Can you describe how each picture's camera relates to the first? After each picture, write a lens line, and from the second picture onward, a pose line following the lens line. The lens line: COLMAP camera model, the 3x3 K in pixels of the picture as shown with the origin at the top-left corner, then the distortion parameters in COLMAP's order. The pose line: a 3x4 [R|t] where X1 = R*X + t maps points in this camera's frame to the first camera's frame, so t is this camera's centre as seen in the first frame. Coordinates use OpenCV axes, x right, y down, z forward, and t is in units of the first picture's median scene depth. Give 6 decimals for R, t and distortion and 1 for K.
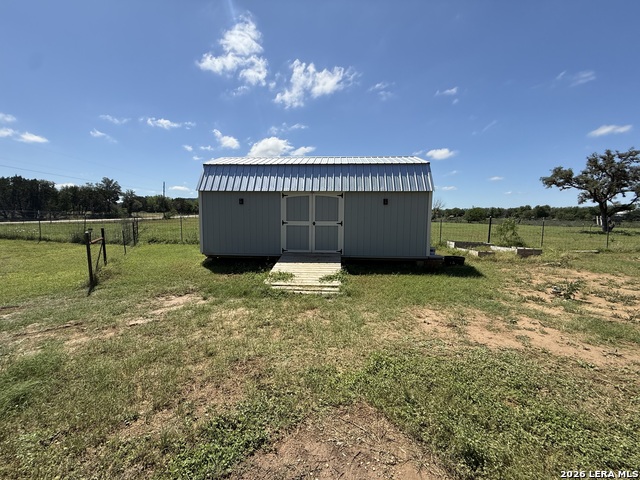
lens RADIAL K [[255.8, 0, 320.0], [0, 255.8, 240.0], [0, 0, 1]] dist [0.001295, 0.000314]
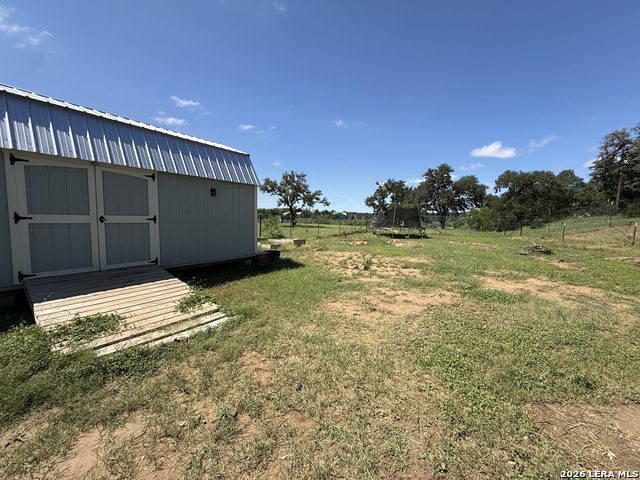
lens RADIAL K [[255.8, 0, 320.0], [0, 255.8, 240.0], [0, 0, 1]] dist [0.001295, 0.000314]
pose [[0.536138, -0.069060, 0.841301, -0.247444], [0.062589, 0.997157, 0.041967, -0.011923], [-0.841807, 0.030156, 0.538936, 0.283136]]
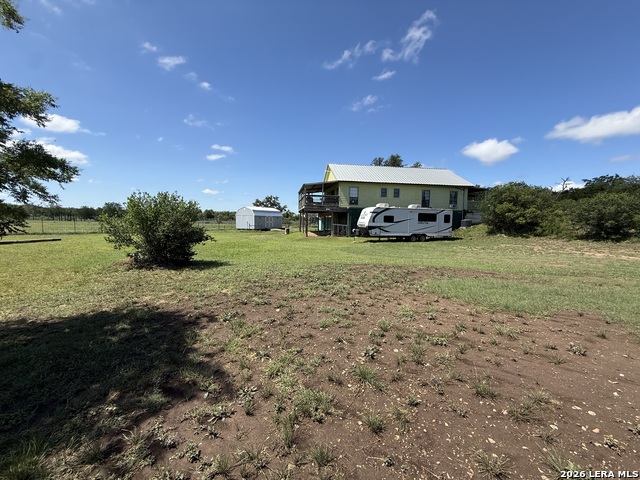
lens RADIAL K [[255.8, 0, 320.0], [0, 255.8, 240.0], [0, 0, 1]] dist [0.001295, 0.000314]
pose [[0.398742, -0.073961, 0.914076, -4.424408], [0.074390, 0.996066, 0.048145, 0.118750], [-0.914041, 0.048801, 0.402675, -2.034565]]
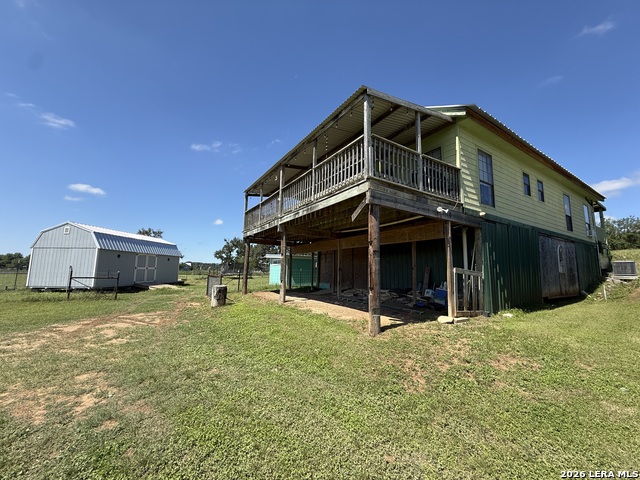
lens RADIAL K [[255.8, 0, 320.0], [0, 255.8, 240.0], [0, 0, 1]] dist [0.001295, 0.000314]
pose [[-0.010049, 0.111934, 0.993665, -2.112121], [0.081487, 0.990502, -0.110753, 0.048817], [-0.996624, 0.079858, -0.019075, -0.368042]]
